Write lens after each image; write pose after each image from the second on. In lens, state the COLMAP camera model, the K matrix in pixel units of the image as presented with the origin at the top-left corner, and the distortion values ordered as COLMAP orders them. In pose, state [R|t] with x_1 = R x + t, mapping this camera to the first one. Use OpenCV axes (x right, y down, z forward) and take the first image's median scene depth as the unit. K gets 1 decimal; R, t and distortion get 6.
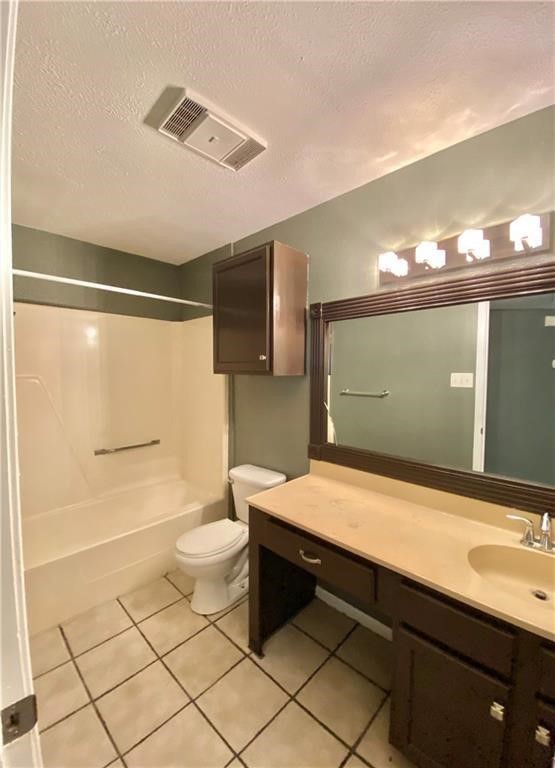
lens RADIAL K [[312.1, 0, 277.5], [0, 312.1, 384.0], [0, 0, 1]] dist [-0.001335, -0.000197]
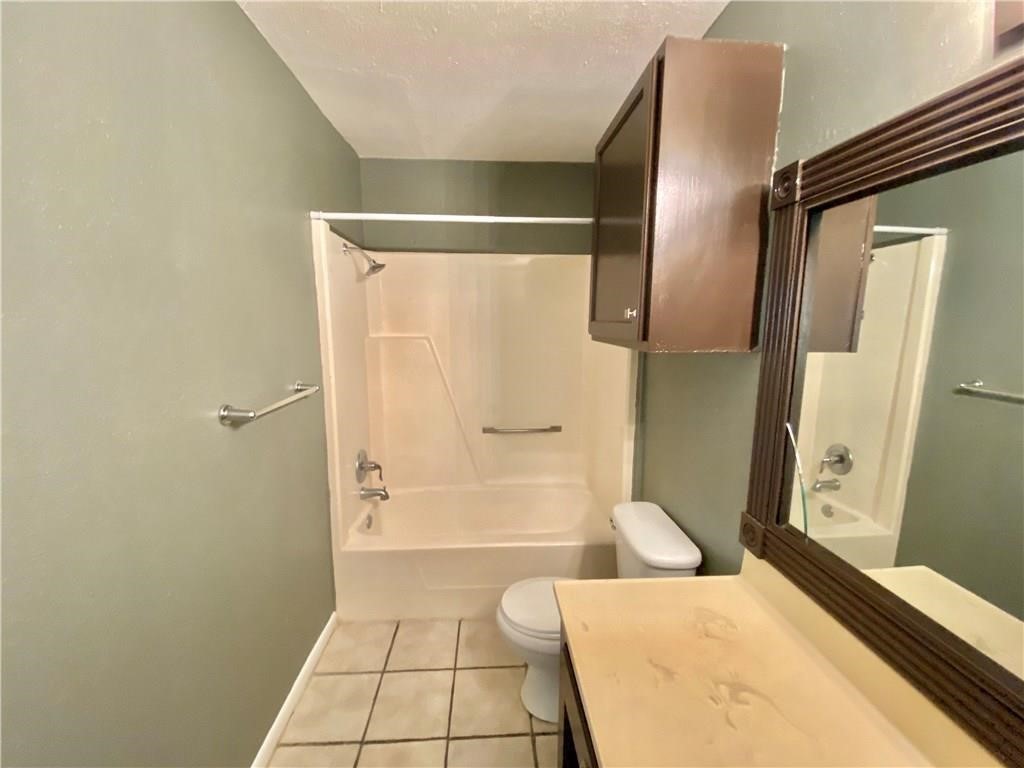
lens RADIAL K [[404.3, 0, 511.3], [0, 404.3, 379.3], [0, 0, 1]] dist [0.000904, -0.000028]
pose [[0.736089, 0.097224, -0.669866, 0.235419], [-0.027847, 0.993143, 0.113544, -0.048248], [0.676312, -0.064925, 0.733749, 0.402784]]
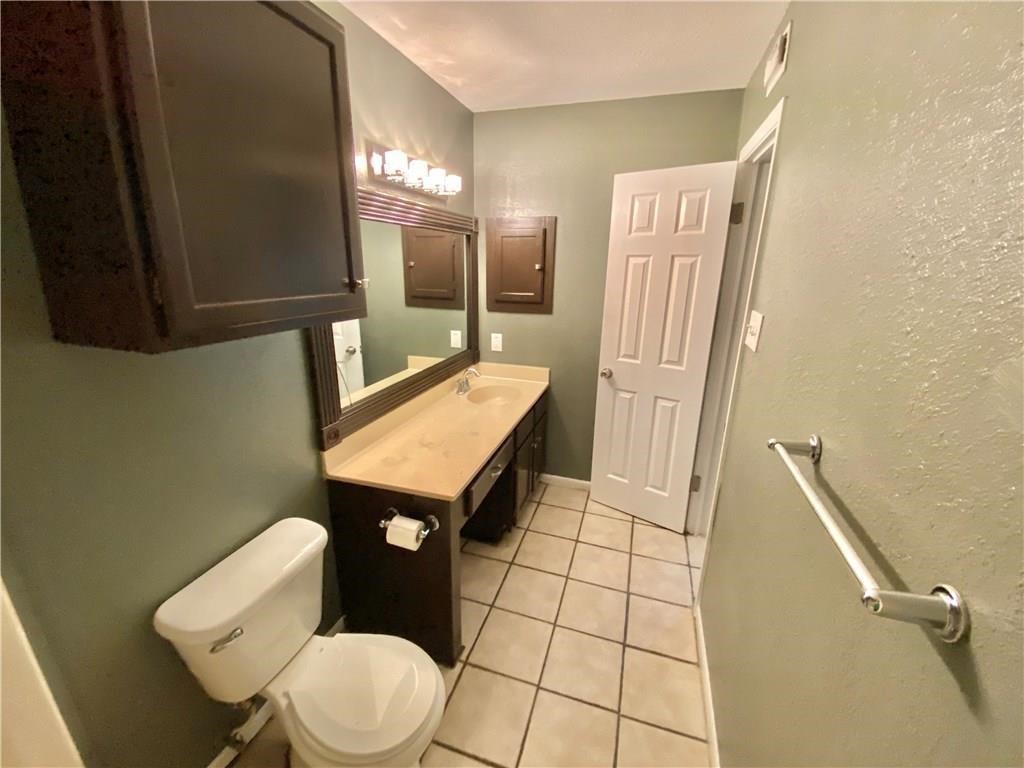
lens RADIAL K [[419.6, 0, 512.0], [0, 419.6, 384.0], [0, 0, 1]] dist [0.001075, -0.000046]
pose [[-0.429464, -0.267604, 0.862524, -0.815037], [0.022329, 0.951649, 0.306374, -0.138396], [-0.902808, 0.150836, -0.402724, 1.108964]]
